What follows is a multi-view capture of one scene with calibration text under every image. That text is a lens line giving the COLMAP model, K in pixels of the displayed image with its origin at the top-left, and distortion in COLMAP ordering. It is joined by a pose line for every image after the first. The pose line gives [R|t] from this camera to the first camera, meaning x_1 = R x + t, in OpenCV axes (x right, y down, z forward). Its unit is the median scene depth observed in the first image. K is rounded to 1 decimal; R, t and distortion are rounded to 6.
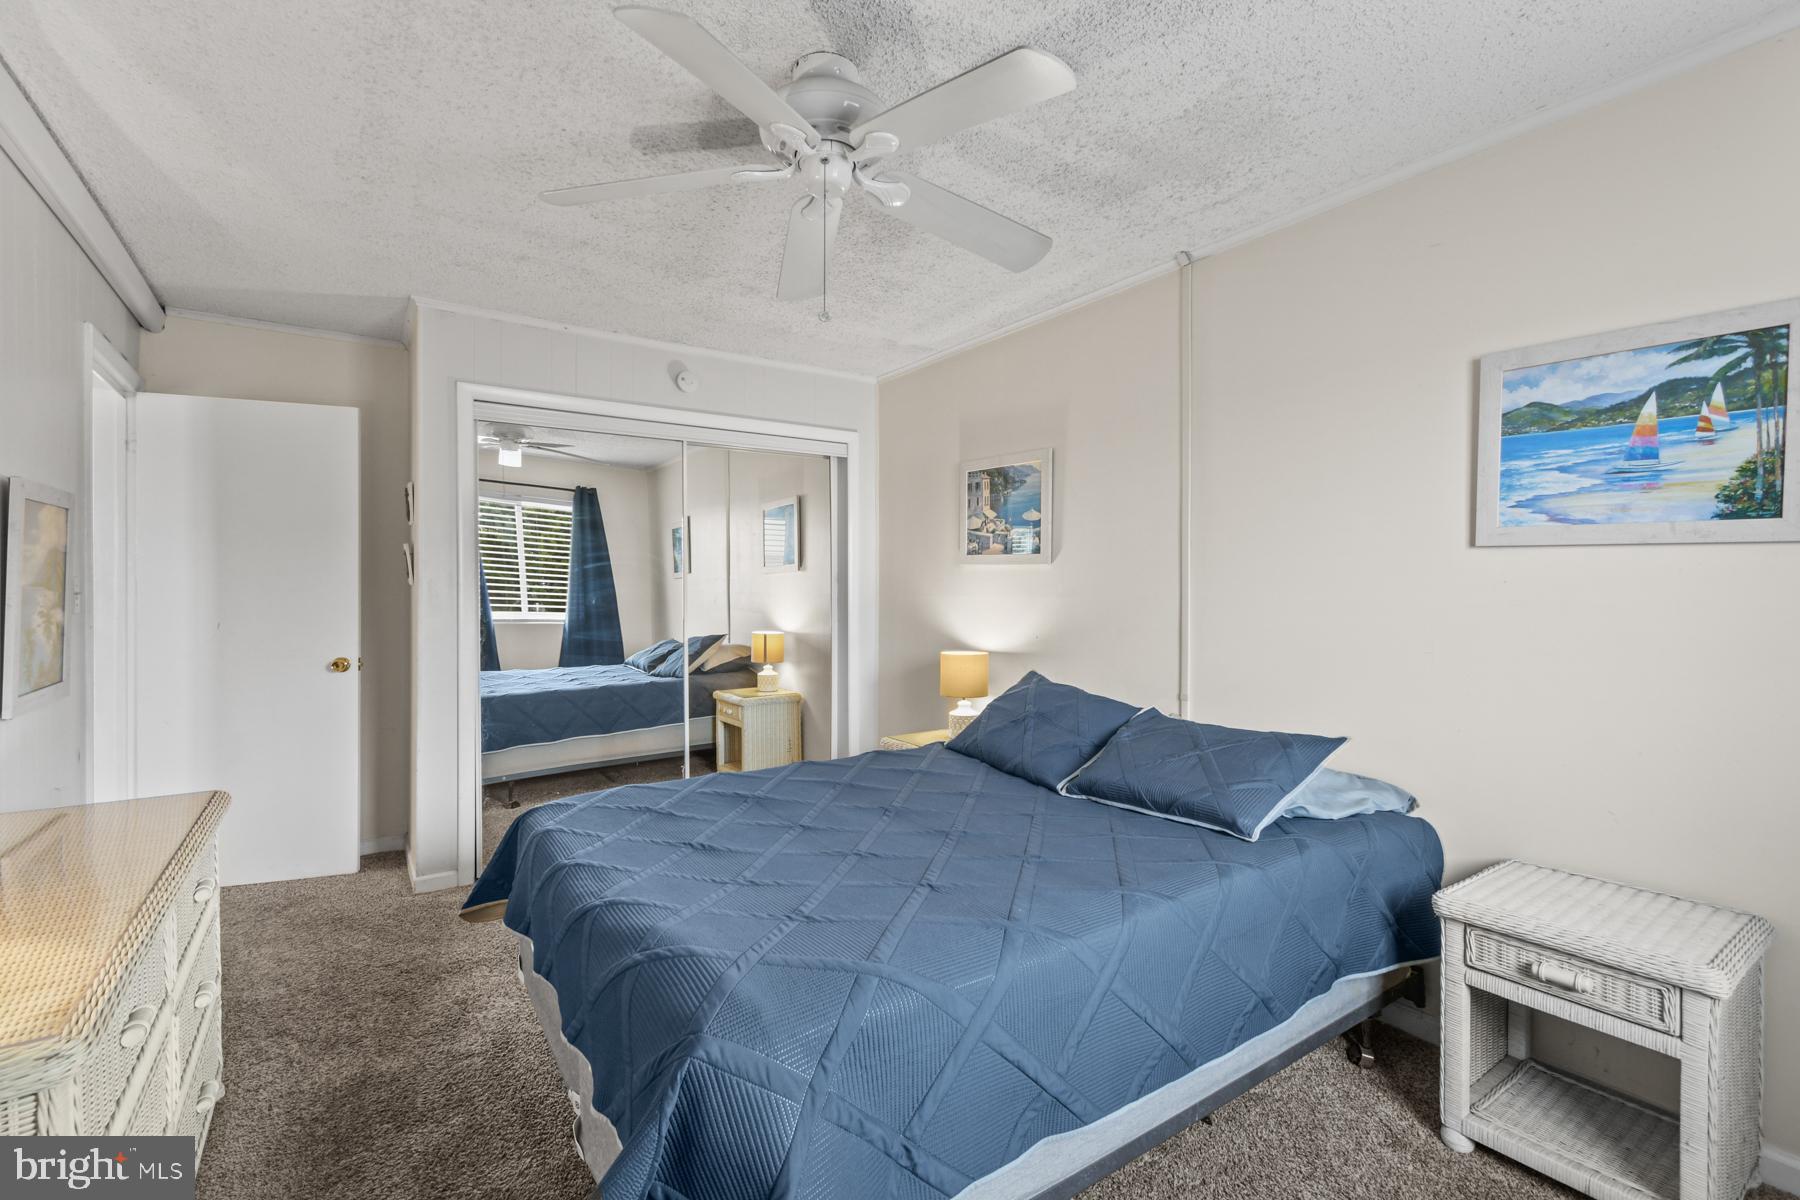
lens RADIAL K [[820.5, 0, 905.2], [0, 820.5, 590.8], [0, 0, 1]] dist [-0.002341, -0.000187]
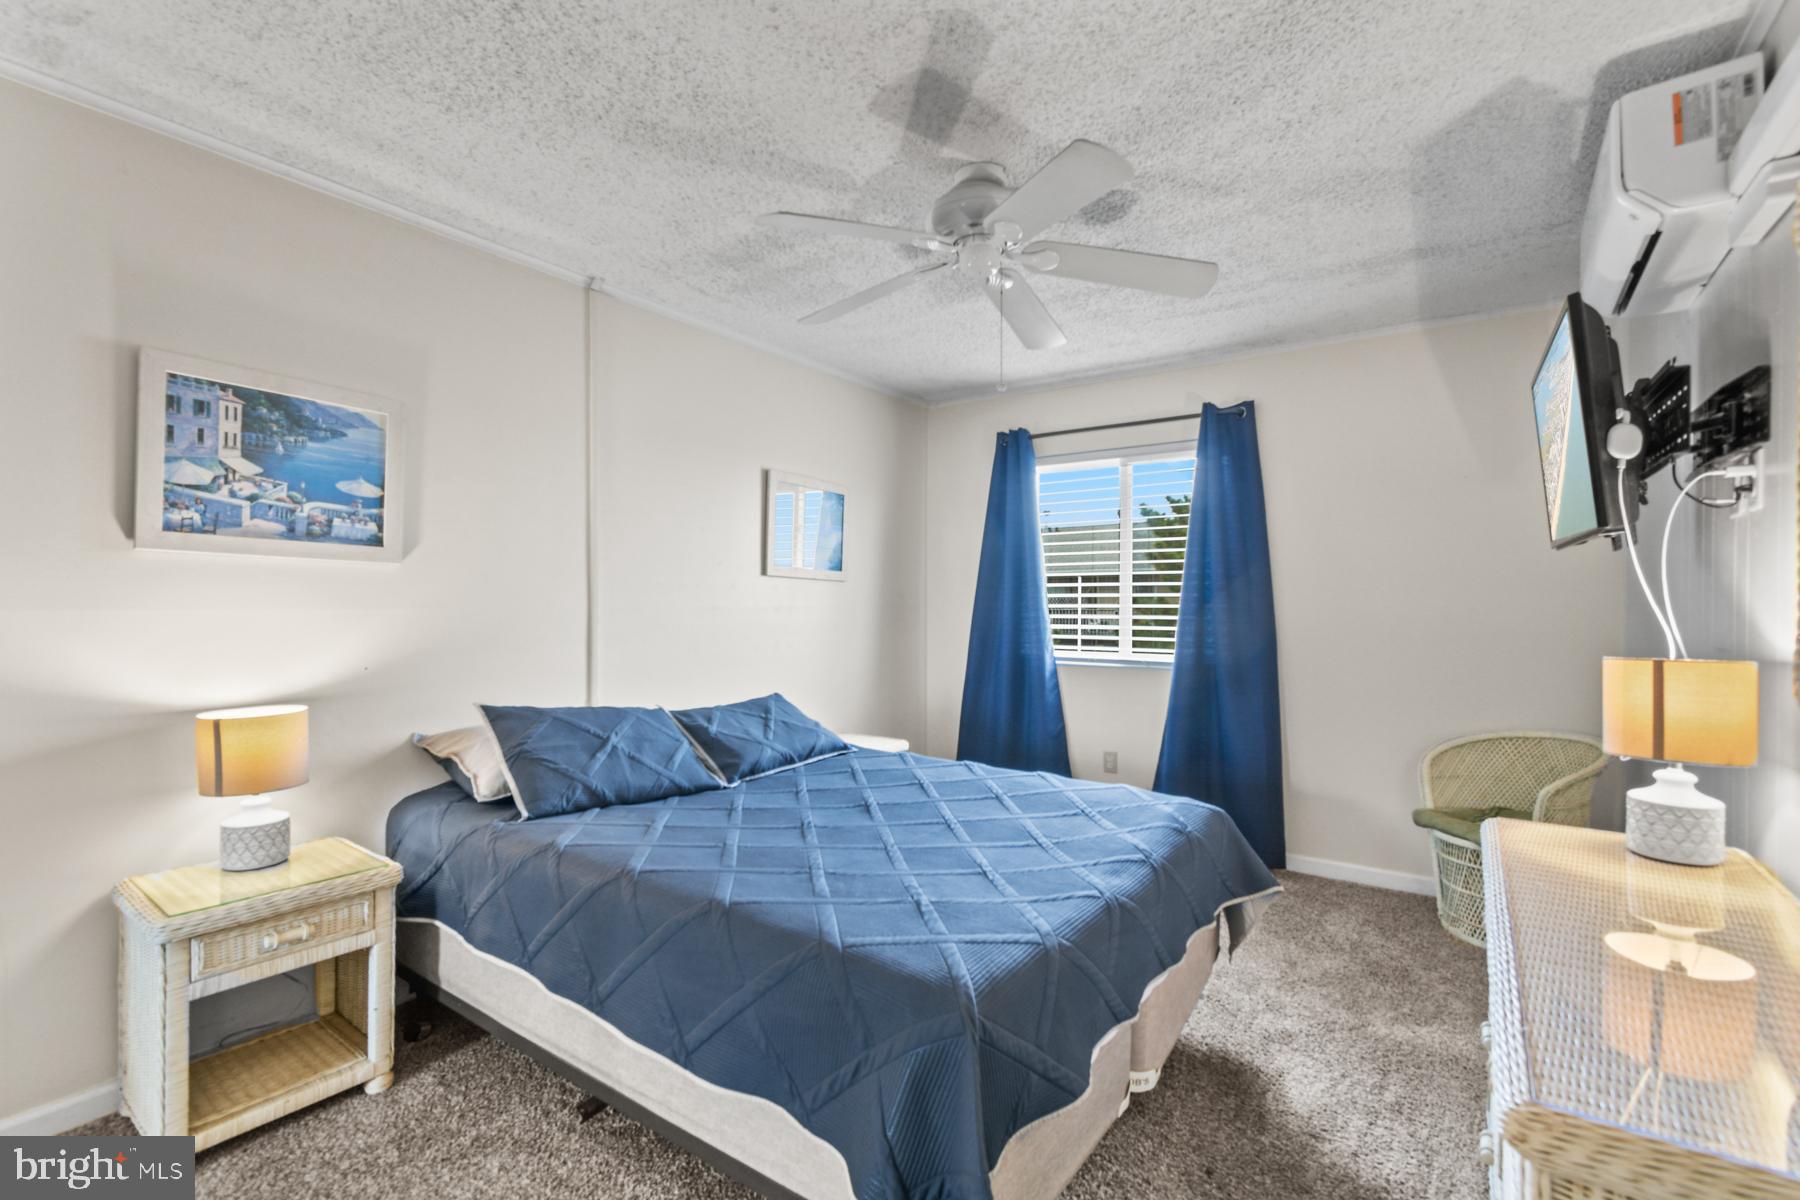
lens RADIAL K [[820.5, 0, 905.2], [0, 820.5, 590.8], [0, 0, 1]] dist [-0.002341, -0.000187]
pose [[-0.359469, 0.013015, 0.933066, -0.609005], [-0.004074, 0.999871, -0.015516, 0.000474], [-0.933148, -0.009379, -0.359369, 0.791390]]
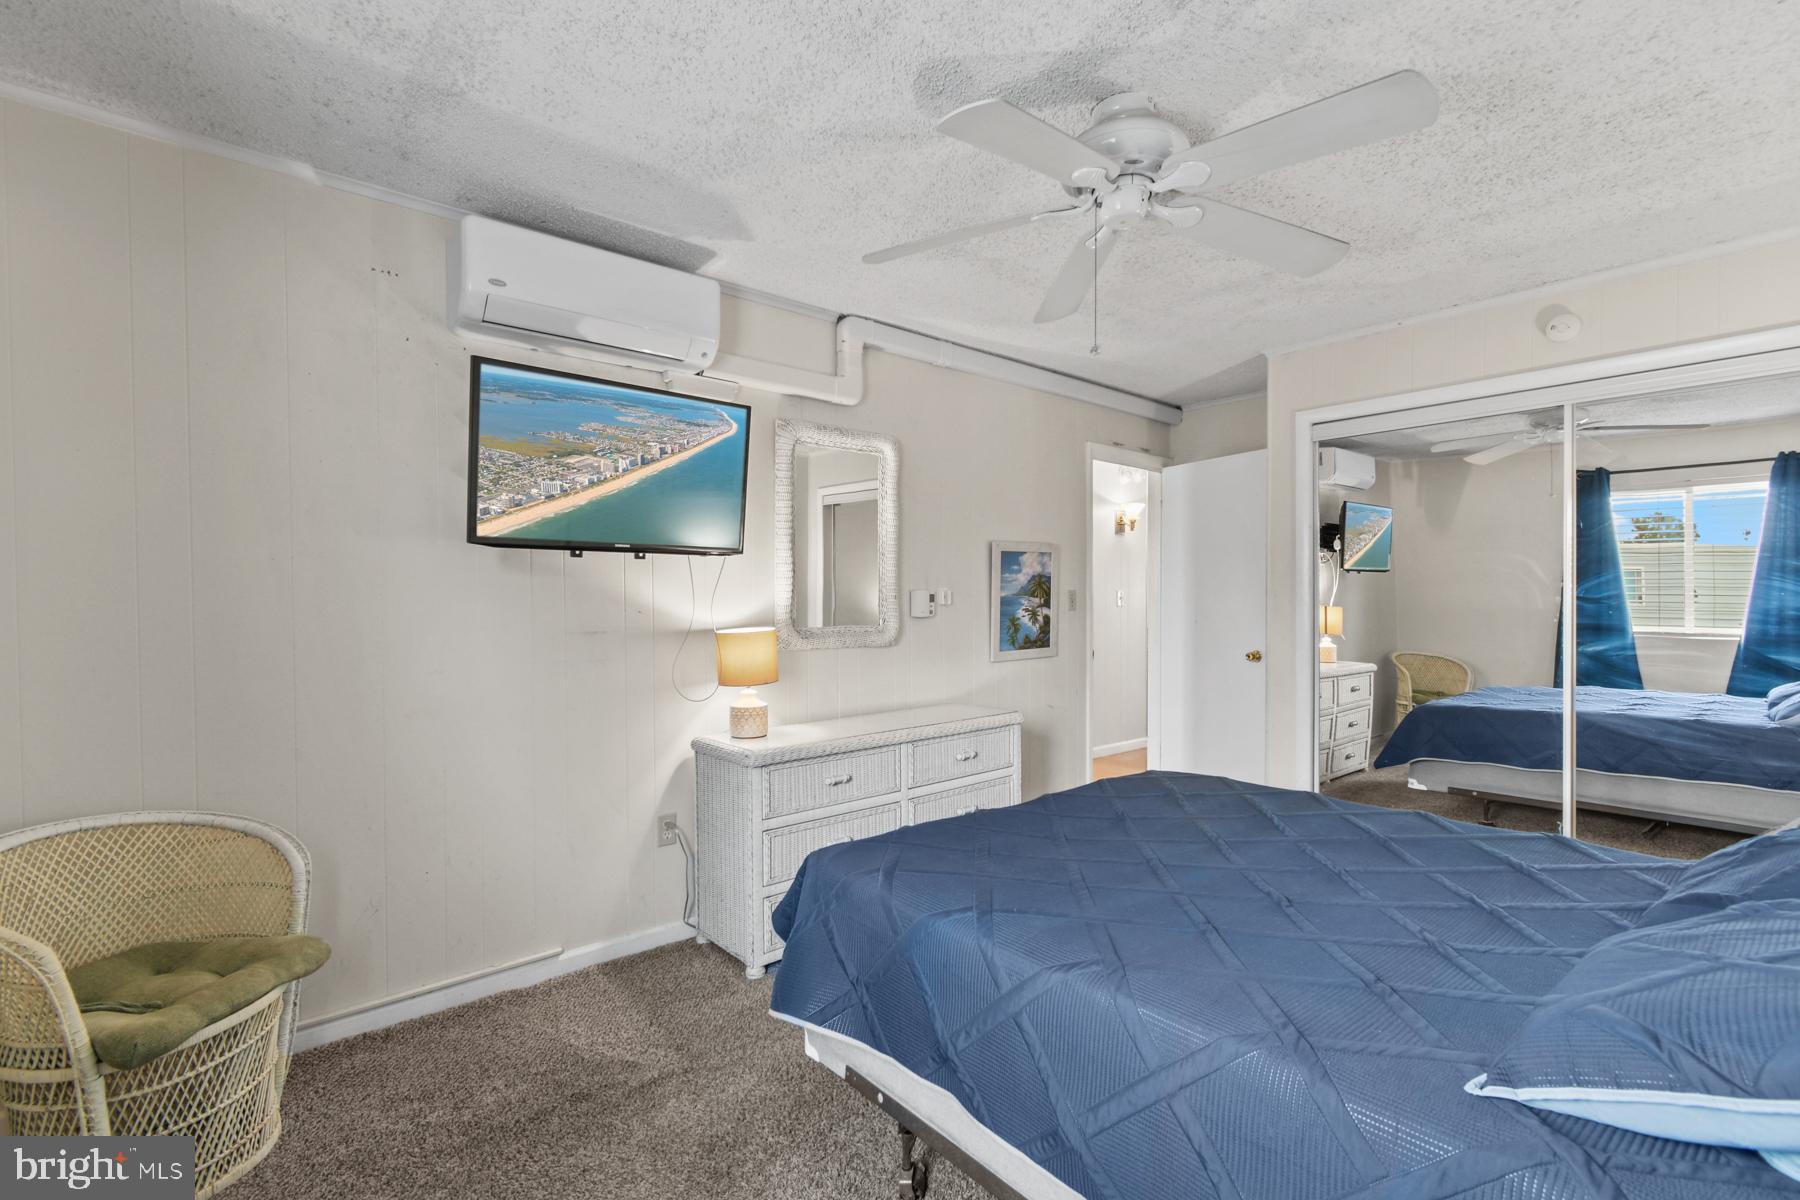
lens RADIAL K [[794.0, 0, 903.6], [0, 794.0, 593.9], [0, 0, 1]] dist [0.002224, -0.000217]
pose [[0.121233, -0.002900, -0.992620, 0.443377], [0.003367, 0.999991, -0.002510, -0.003356], [0.992618, -0.003038, 0.121242, 0.308854]]
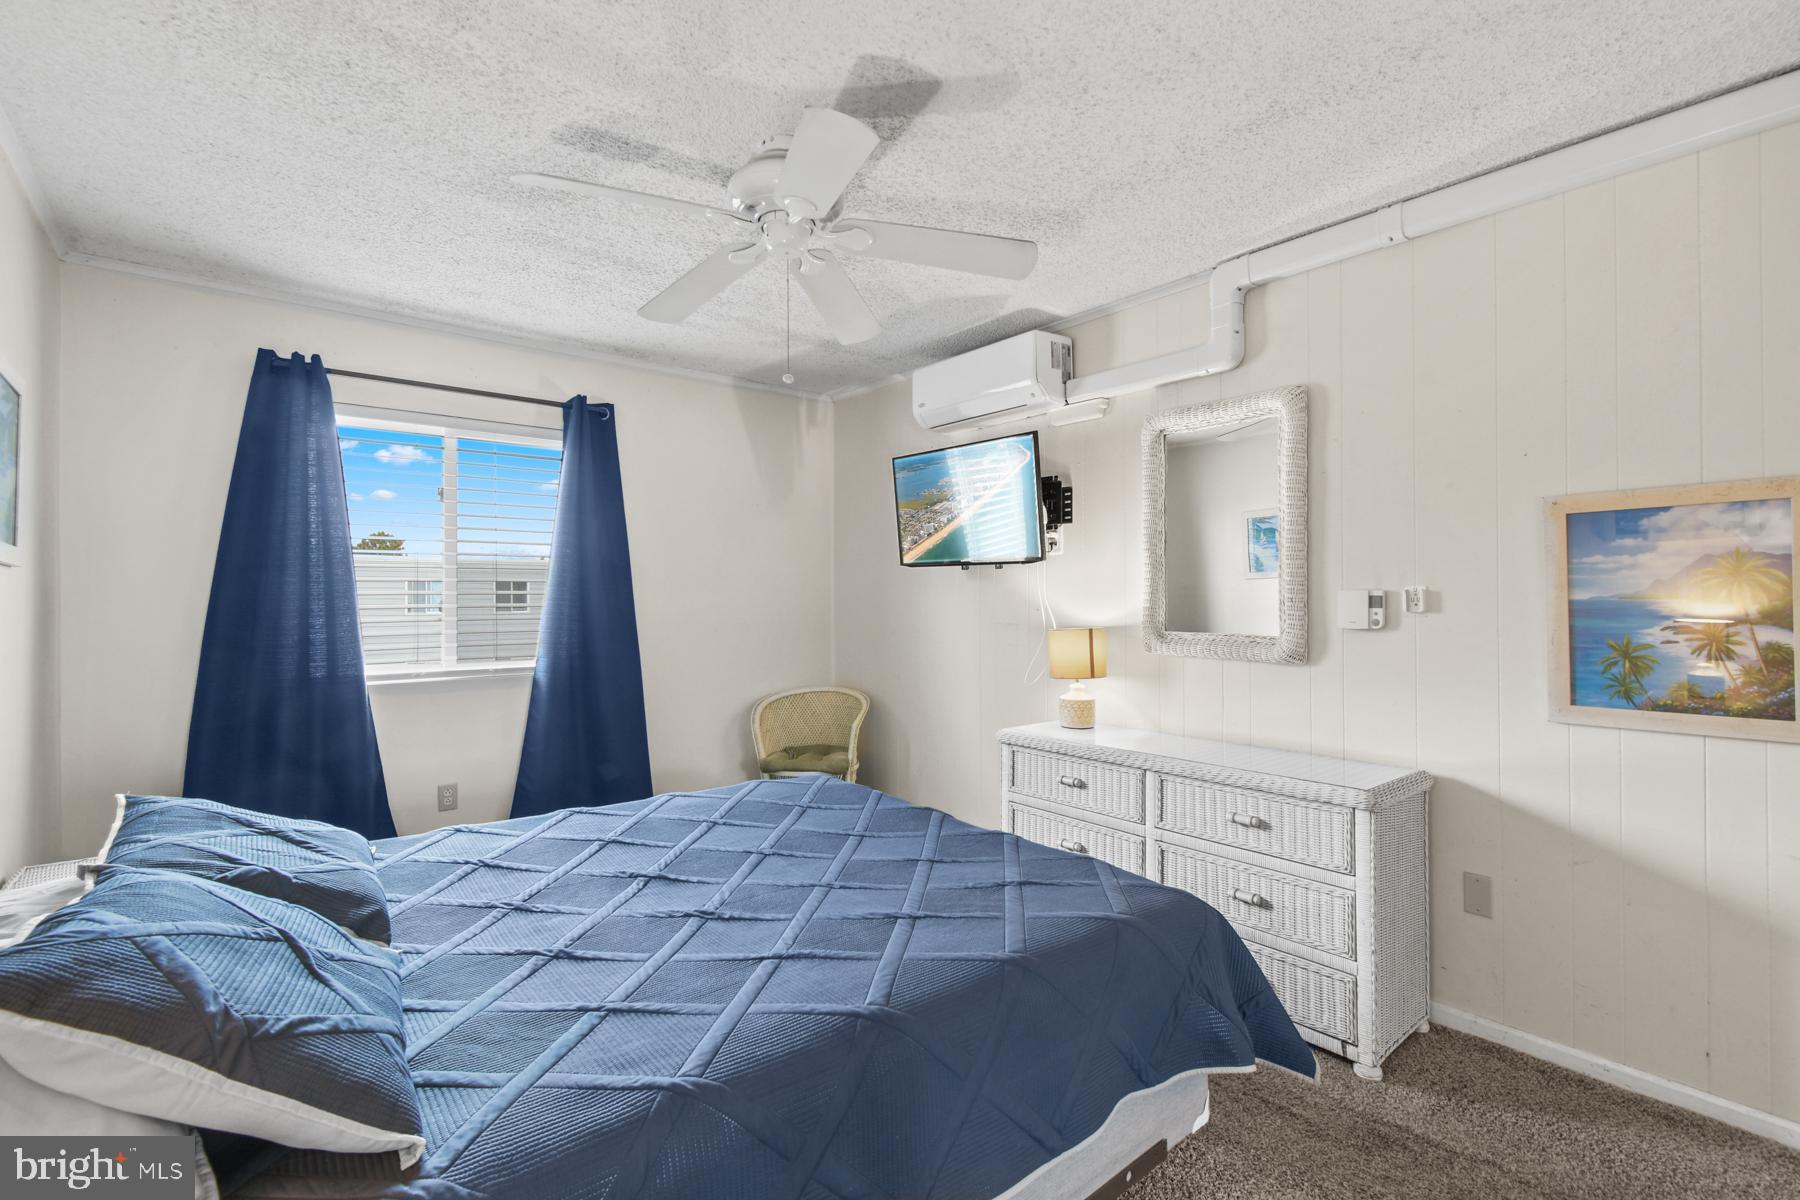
lens RADIAL K [[797.3, 0, 923.8], [0, 797.3, 585.5], [0, 0, 1]] dist [0.001136, 0.000150]
pose [[-0.991515, 0.004954, -0.129900, -0.082447], [0.006090, 0.999947, -0.008345, -0.010787], [0.129852, -0.009065, -0.991492, 1.081575]]
